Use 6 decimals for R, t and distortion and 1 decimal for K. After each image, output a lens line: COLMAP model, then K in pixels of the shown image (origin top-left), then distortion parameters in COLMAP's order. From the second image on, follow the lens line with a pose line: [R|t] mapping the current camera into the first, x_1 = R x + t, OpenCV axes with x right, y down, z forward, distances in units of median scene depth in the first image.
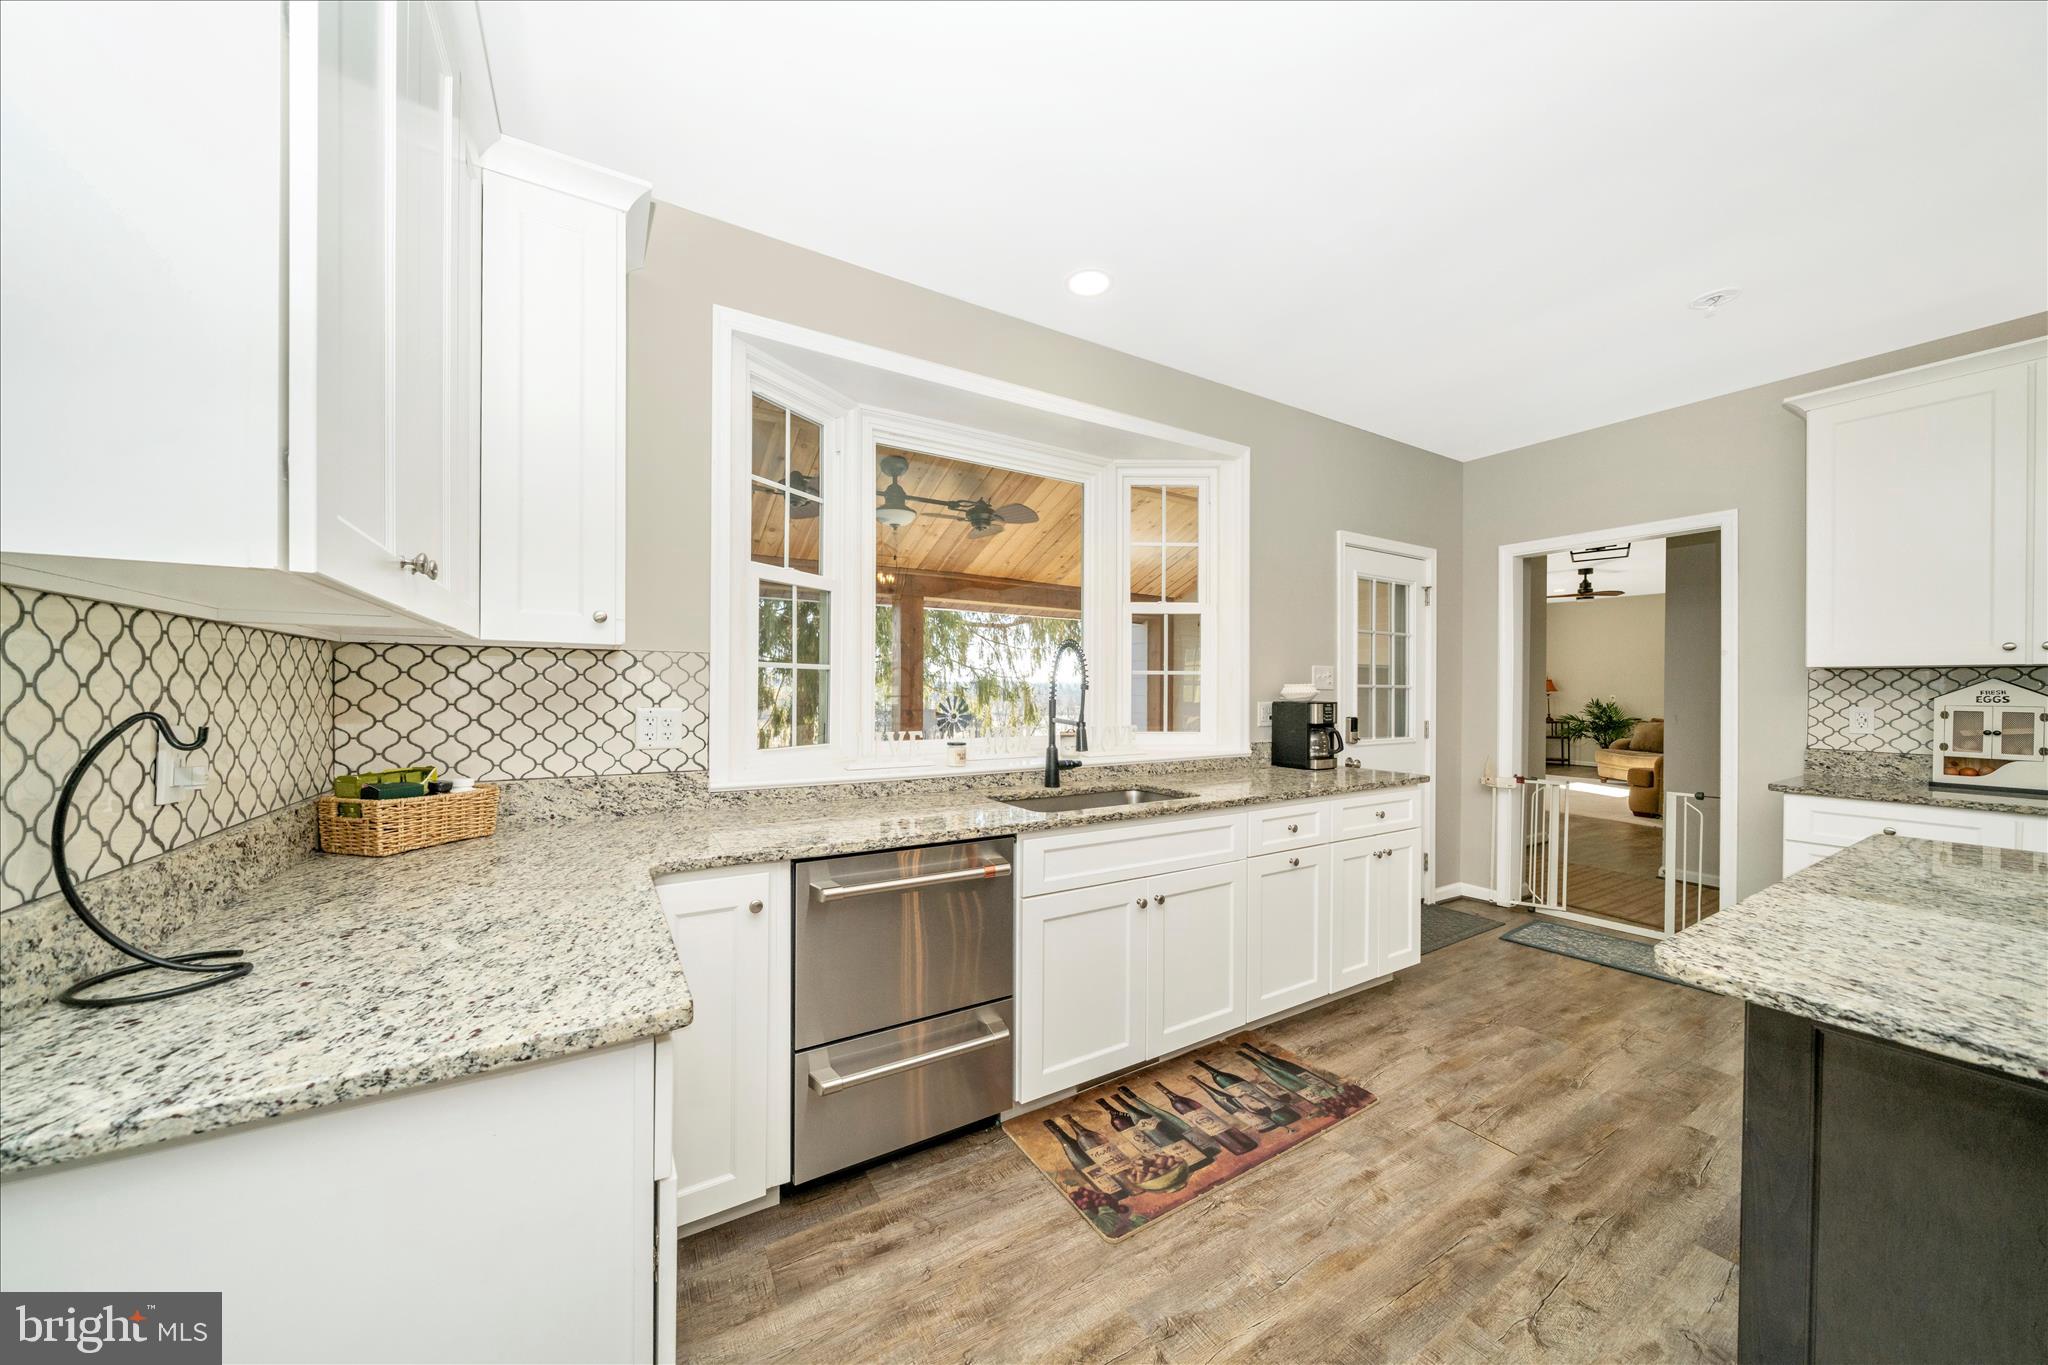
lens RADIAL K [[700.0, 0, 1024.0], [0, 700.0, 682.5], [0, 0, 1]] dist [0.000170, -0.000035]
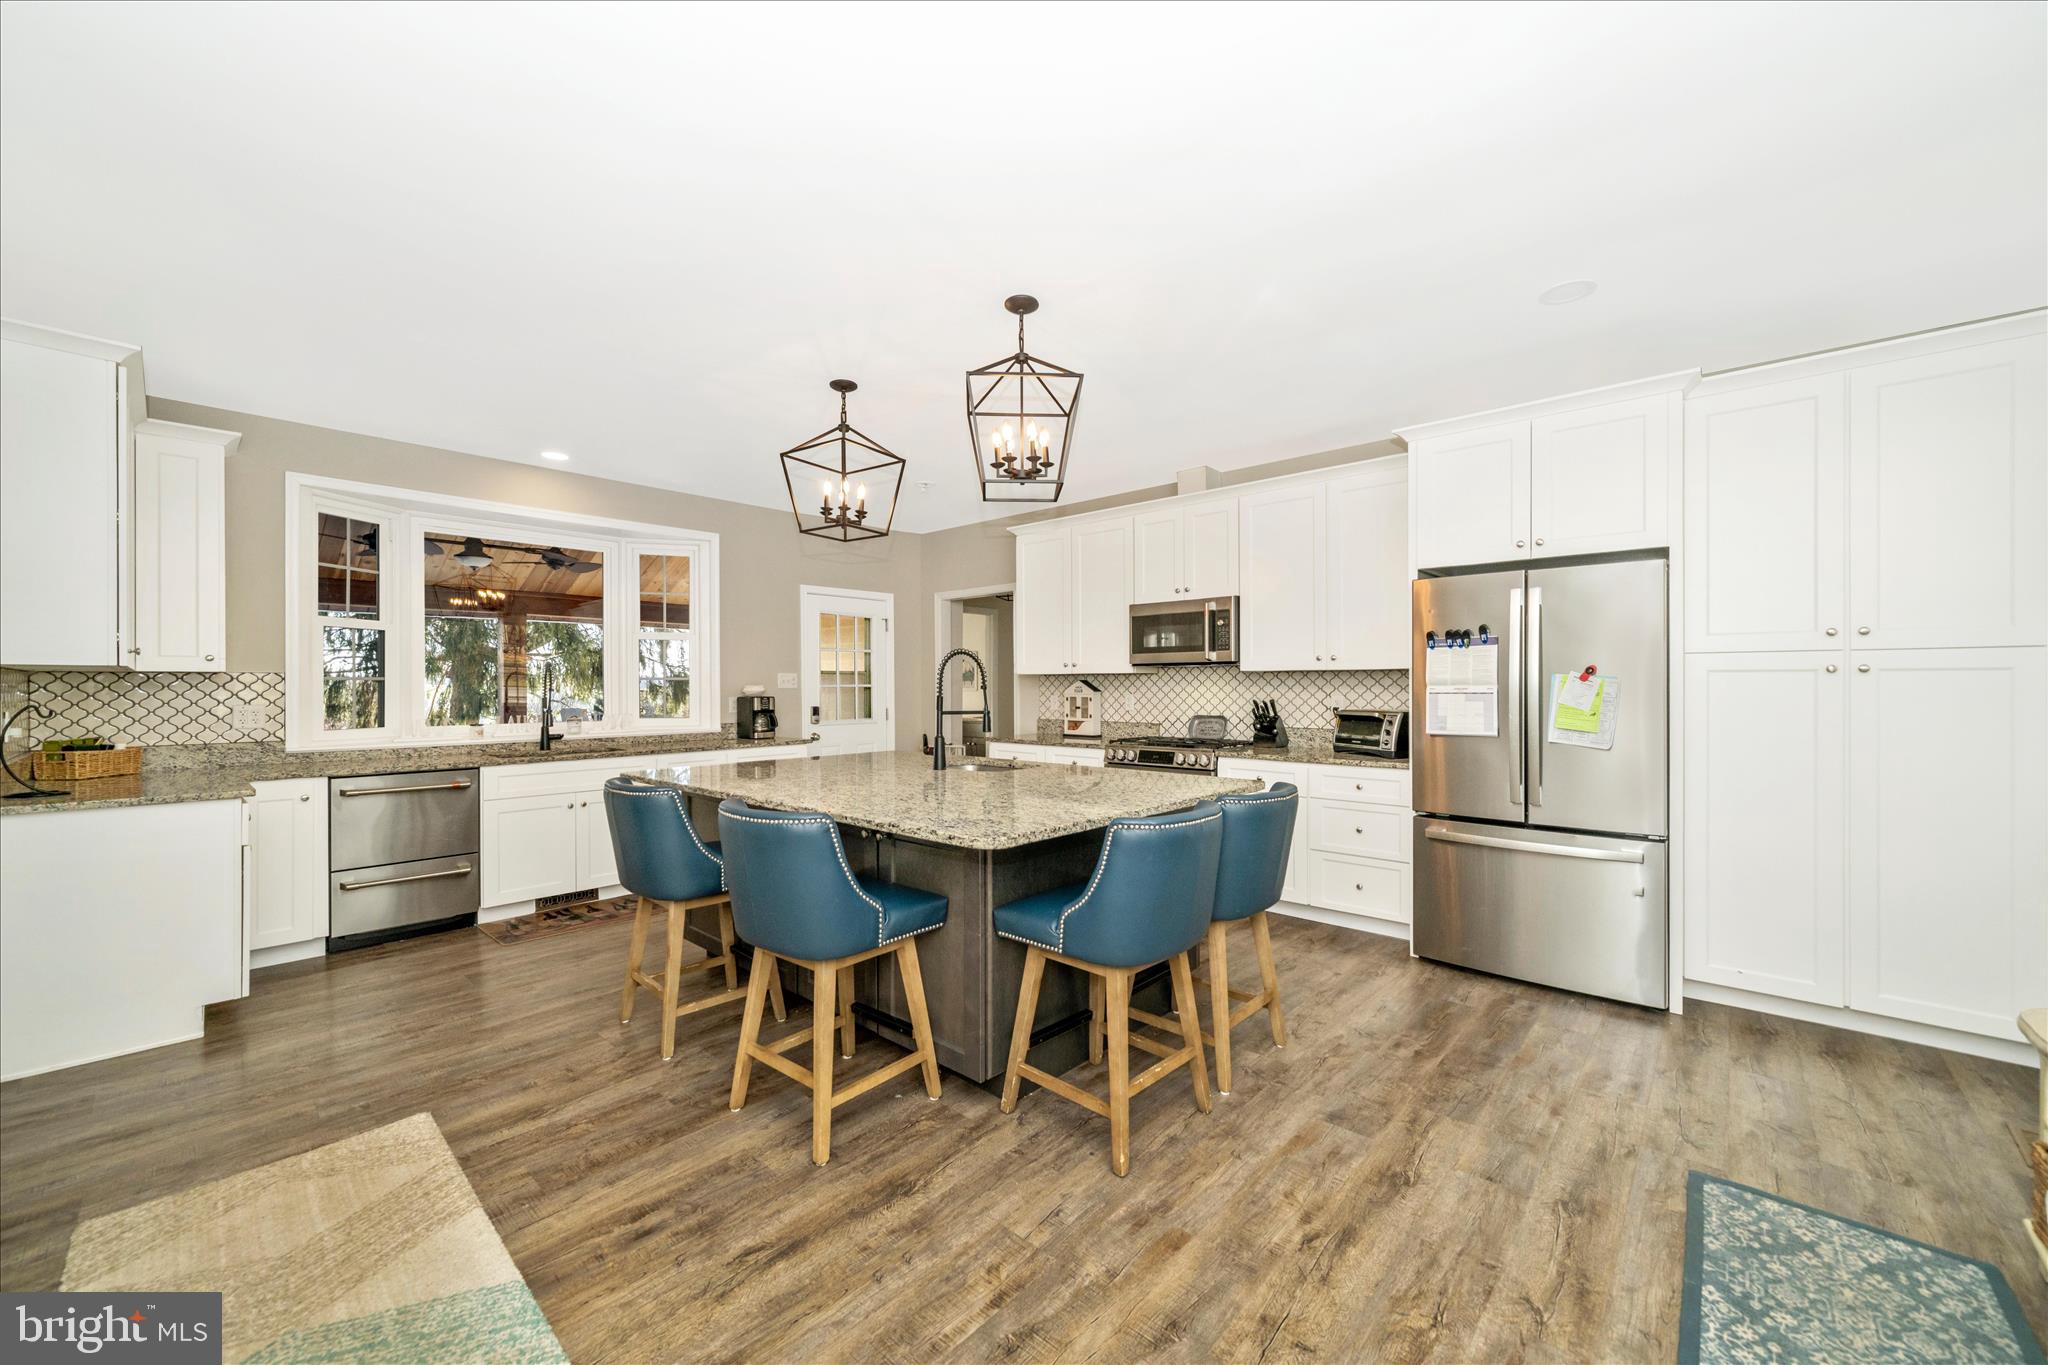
lens RADIAL K [[786.5, 0, 1024.0], [0, 786.5, 682.5], [0, 0, 1]] dist [-0.001024, 0.000019]
pose [[0.960671, -0.008383, 0.277562, 0.753987], [0.007006, 0.999958, 0.005950, -0.017143], [-0.277600, -0.003772, 0.960689, -1.350643]]
